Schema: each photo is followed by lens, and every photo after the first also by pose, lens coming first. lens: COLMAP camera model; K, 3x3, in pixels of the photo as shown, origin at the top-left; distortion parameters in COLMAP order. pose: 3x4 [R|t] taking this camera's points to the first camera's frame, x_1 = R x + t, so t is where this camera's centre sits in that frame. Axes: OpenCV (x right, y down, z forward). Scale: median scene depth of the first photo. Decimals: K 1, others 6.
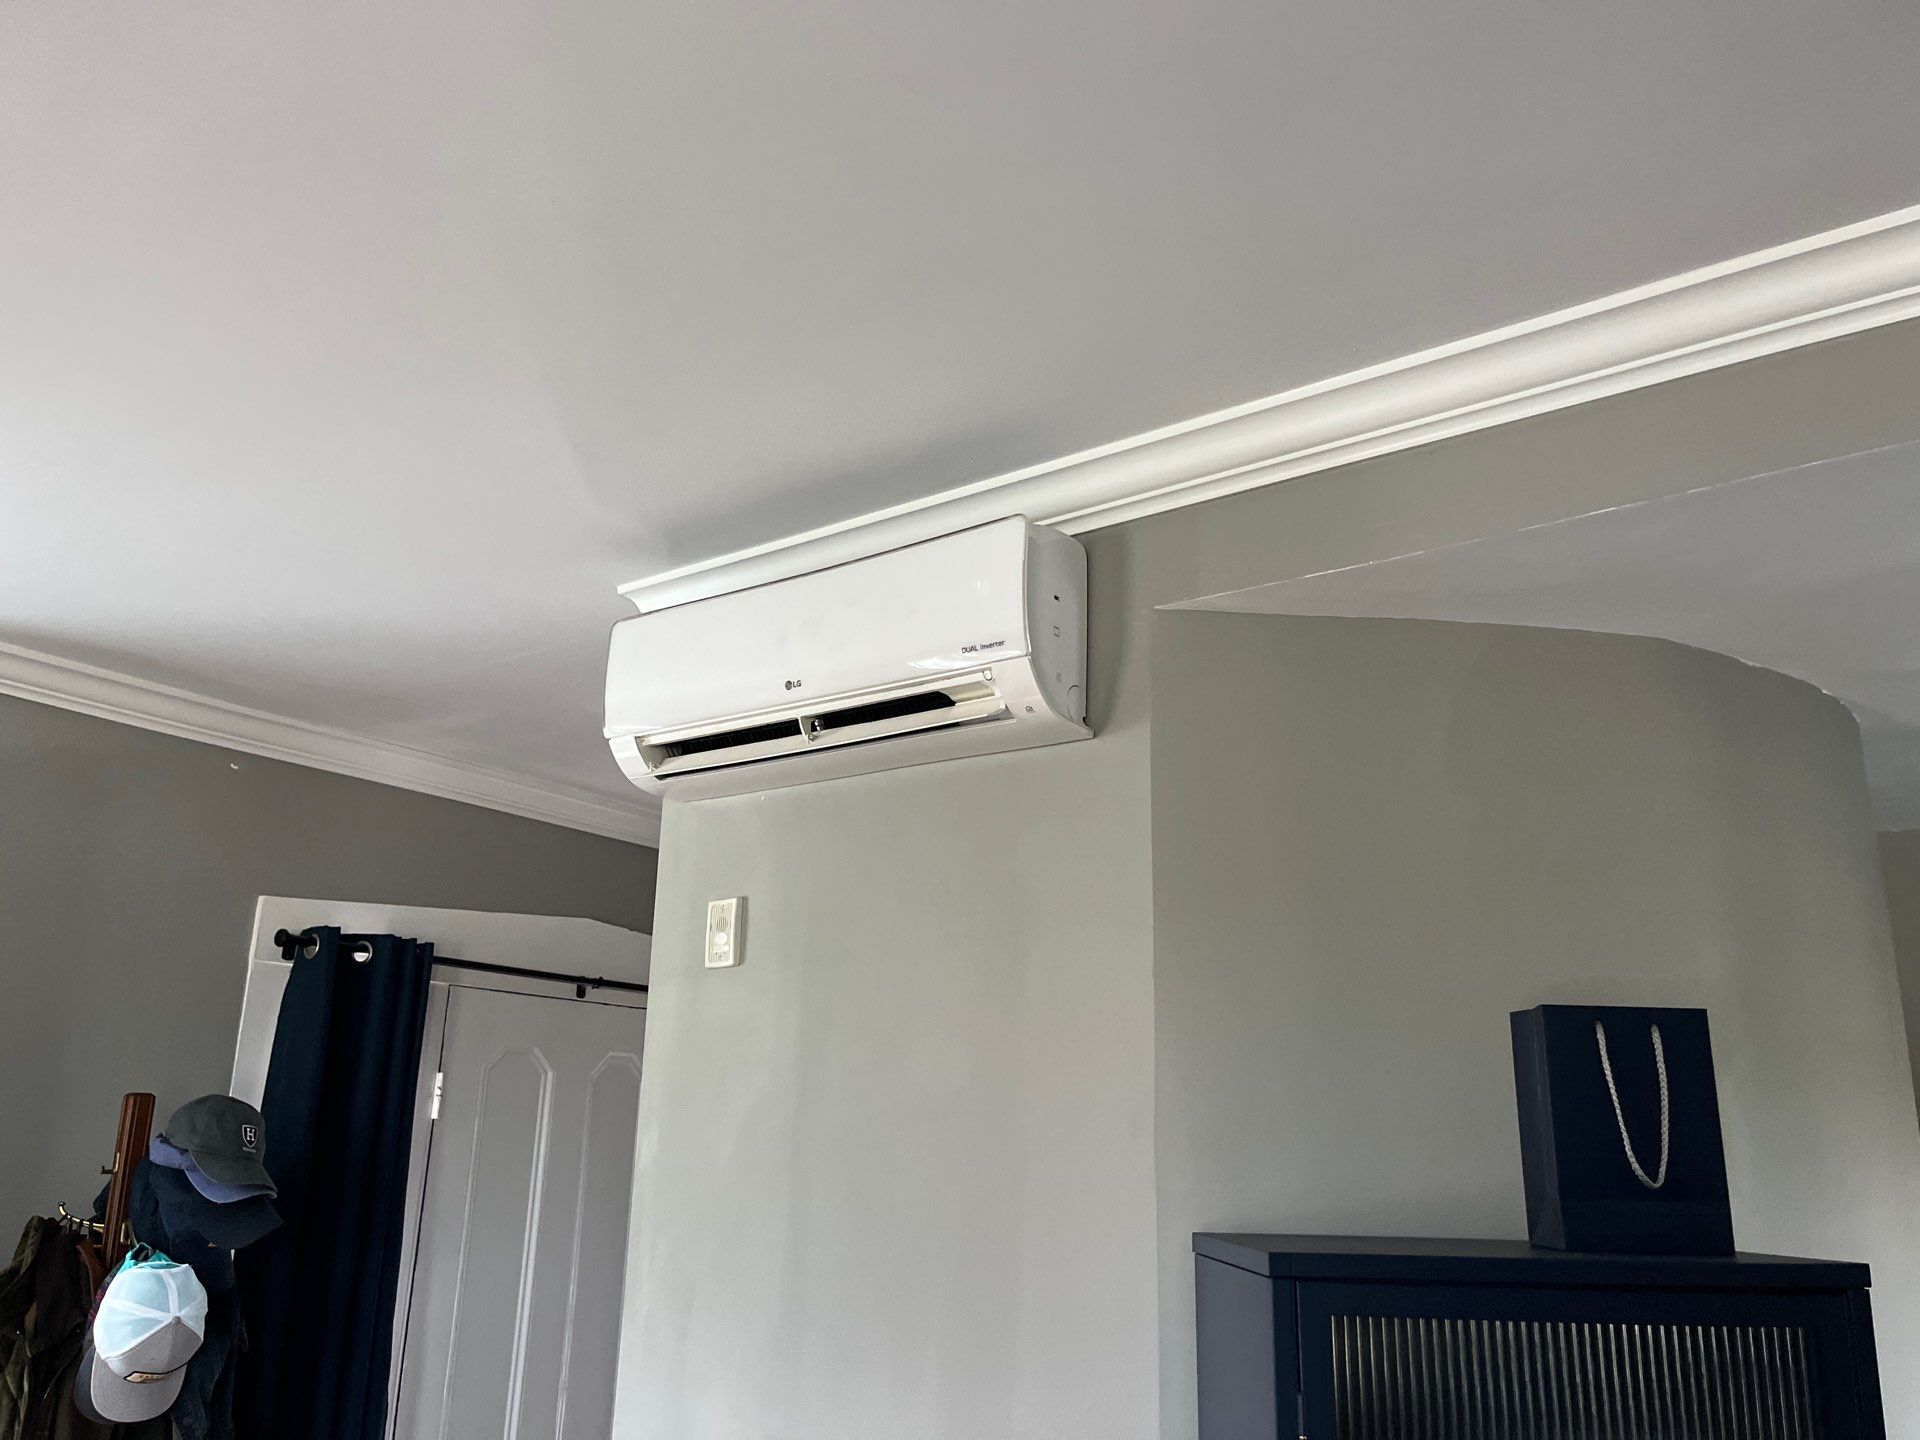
lens RADIAL K [[1381.1, 0, 960.0], [0, 1381.1, 720.0], [0, 0, 1]] dist [-0.001341, -0.000067]
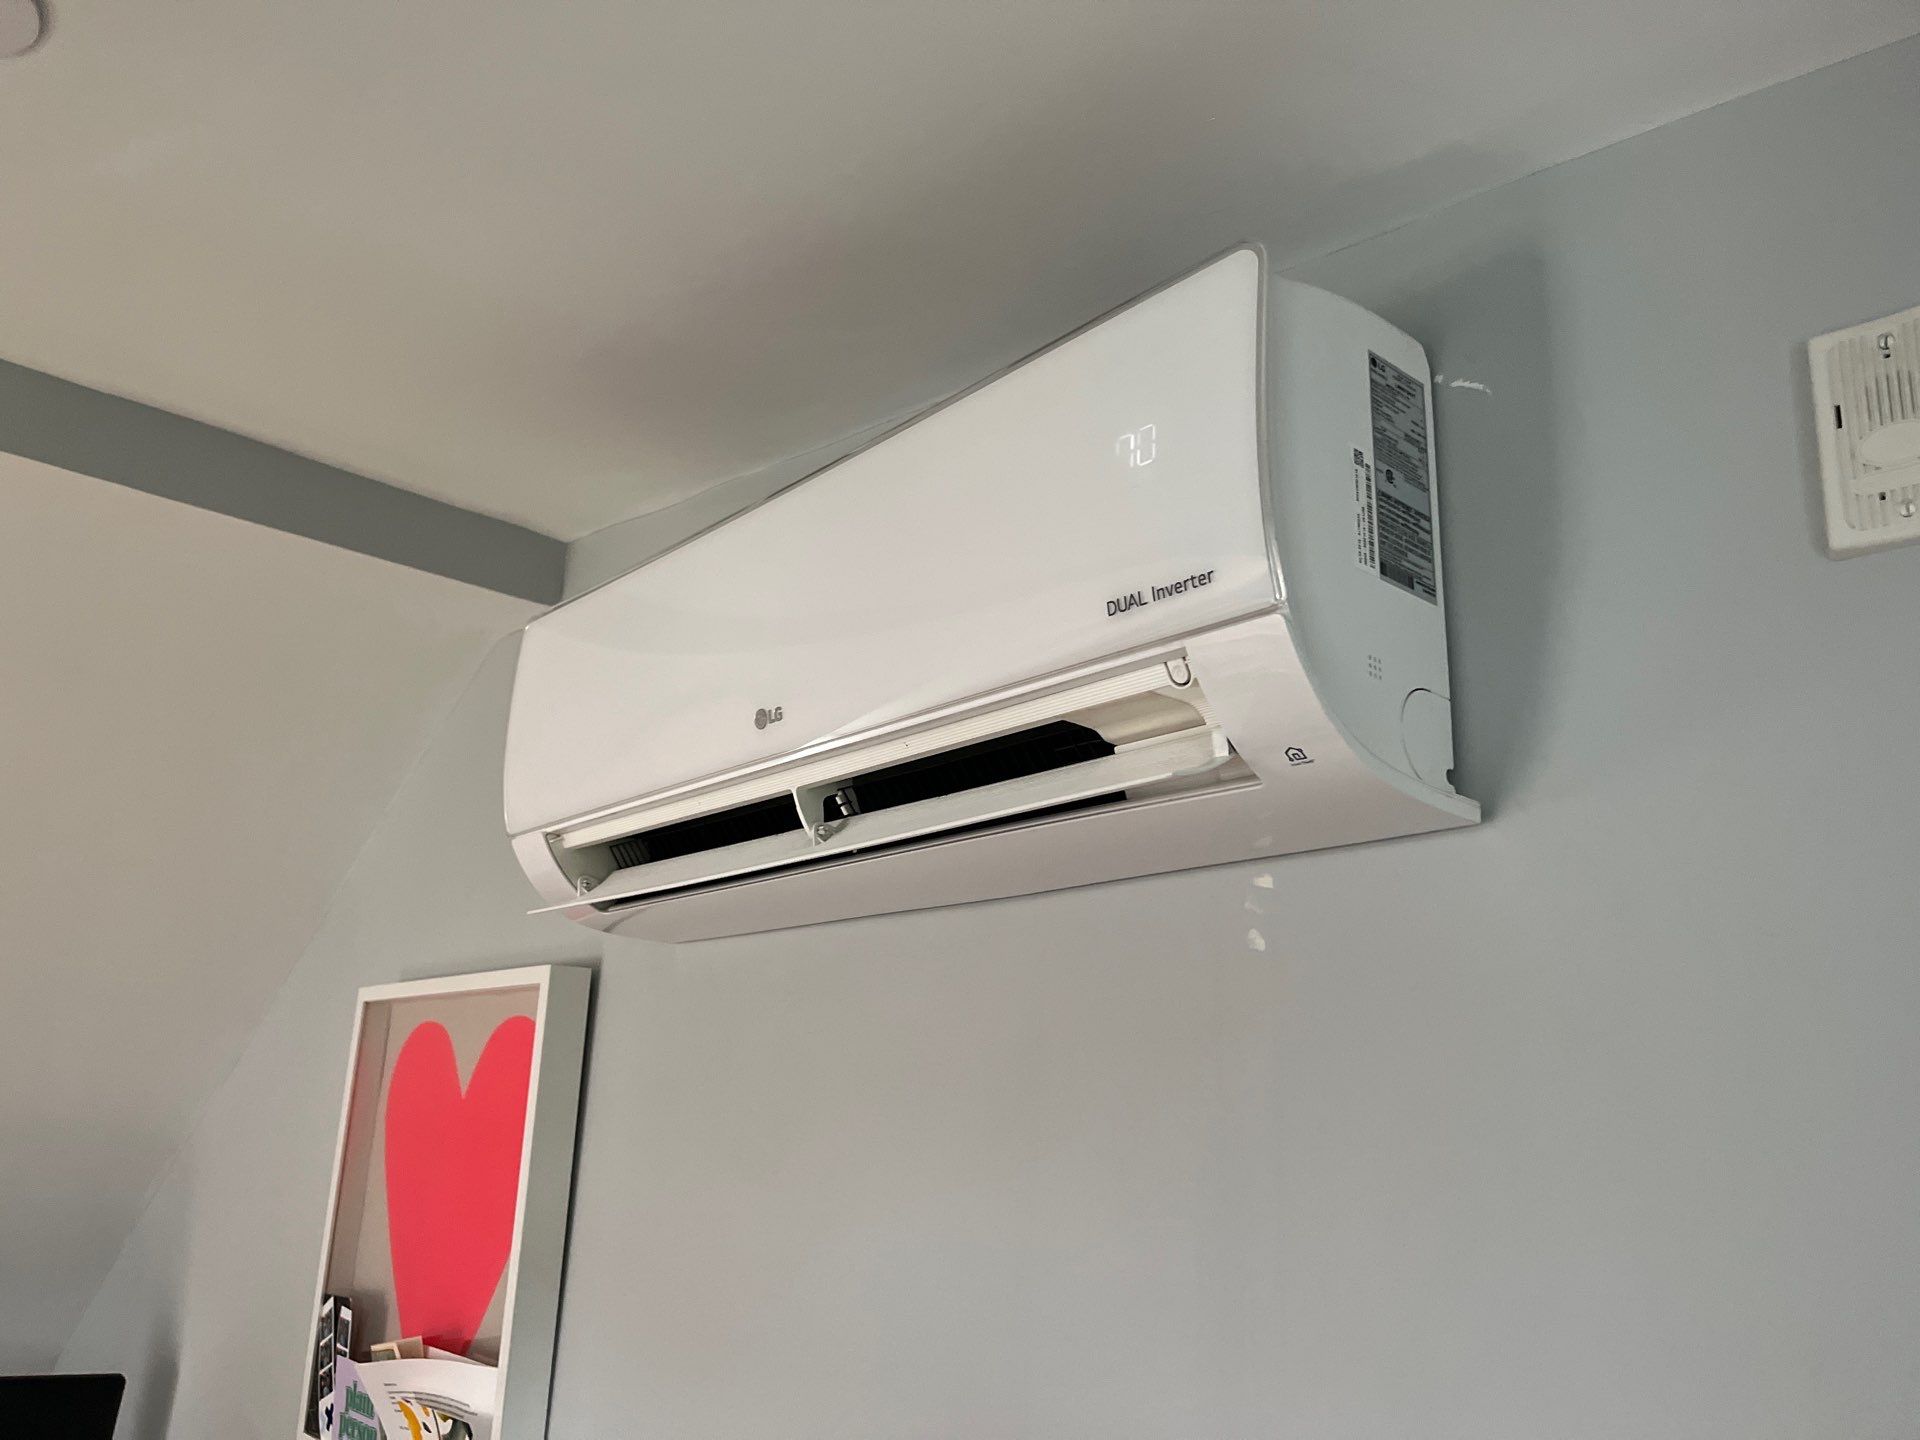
lens RADIAL K [[1381.1, 0, 960.0], [0, 1381.1, 720.0], [0, 0, 1]] dist [-0.001341, -0.000067]
pose [[0.981341, -0.050740, -0.185462, 0.029248], [0.045559, 0.998446, -0.032094, -0.009105], [0.186802, 0.023046, 0.982127, 0.583586]]
